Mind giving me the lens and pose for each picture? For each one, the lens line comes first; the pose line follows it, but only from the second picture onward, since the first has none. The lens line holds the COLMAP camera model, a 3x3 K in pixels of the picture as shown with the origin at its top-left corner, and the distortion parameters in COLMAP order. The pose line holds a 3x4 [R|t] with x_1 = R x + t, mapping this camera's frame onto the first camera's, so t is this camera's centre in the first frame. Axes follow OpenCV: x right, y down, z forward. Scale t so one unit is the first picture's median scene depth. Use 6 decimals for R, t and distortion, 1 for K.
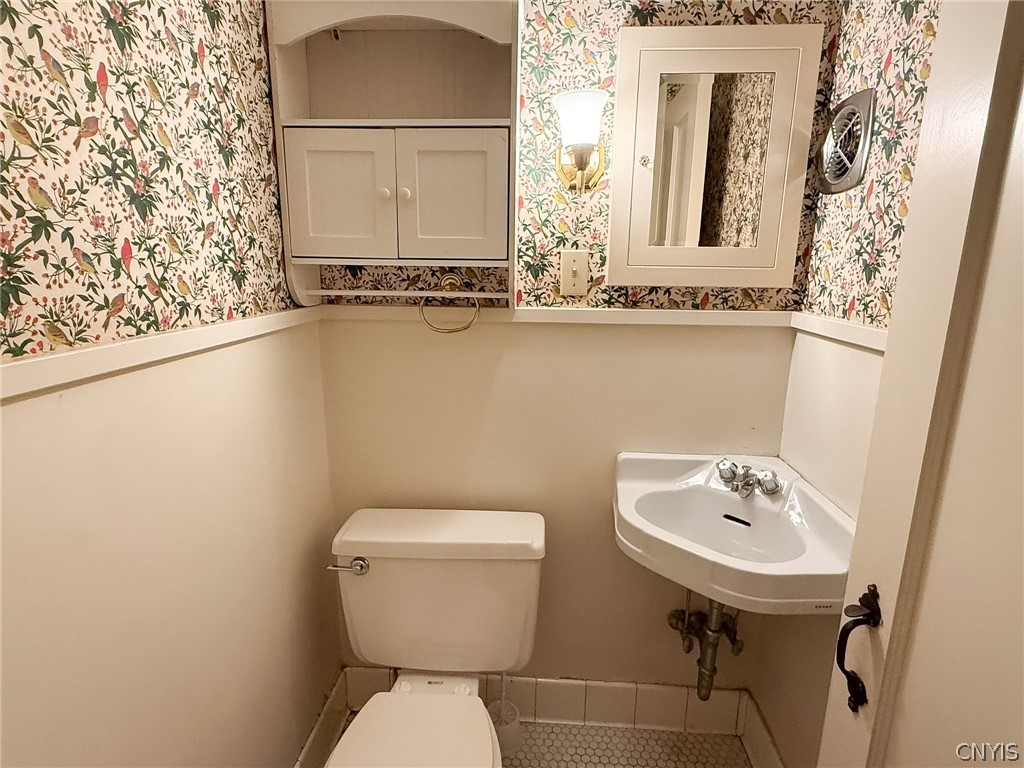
lens RADIAL K [[552.4, 0, 514.2], [0, 552.4, 384.2], [0, 0, 1]] dist [0.003841, -0.003003]
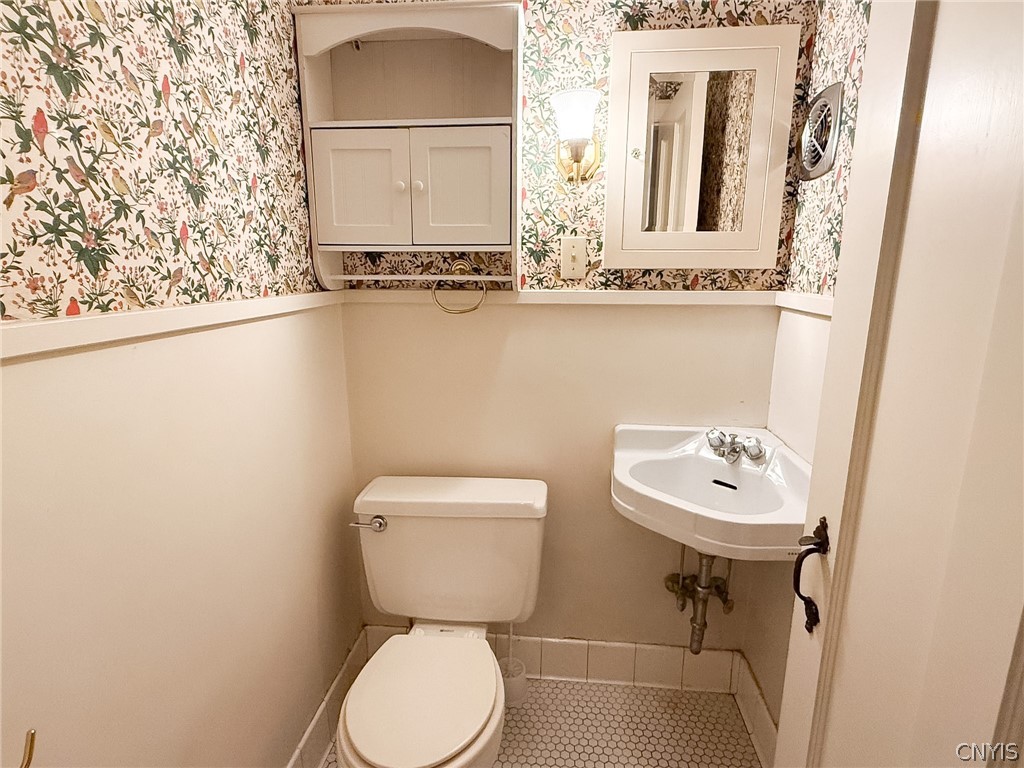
lens RADIAL K [[552.4, 0, 511.9], [0, 552.4, 385.4], [0, 0, 1]] dist [0.003841, -0.003003]
pose [[0.999226, -0.001808, -0.039297, 0.033238], [0.001676, 0.999993, -0.003412, 0.059373], [0.039303, 0.003343, 0.999222, -0.102264]]
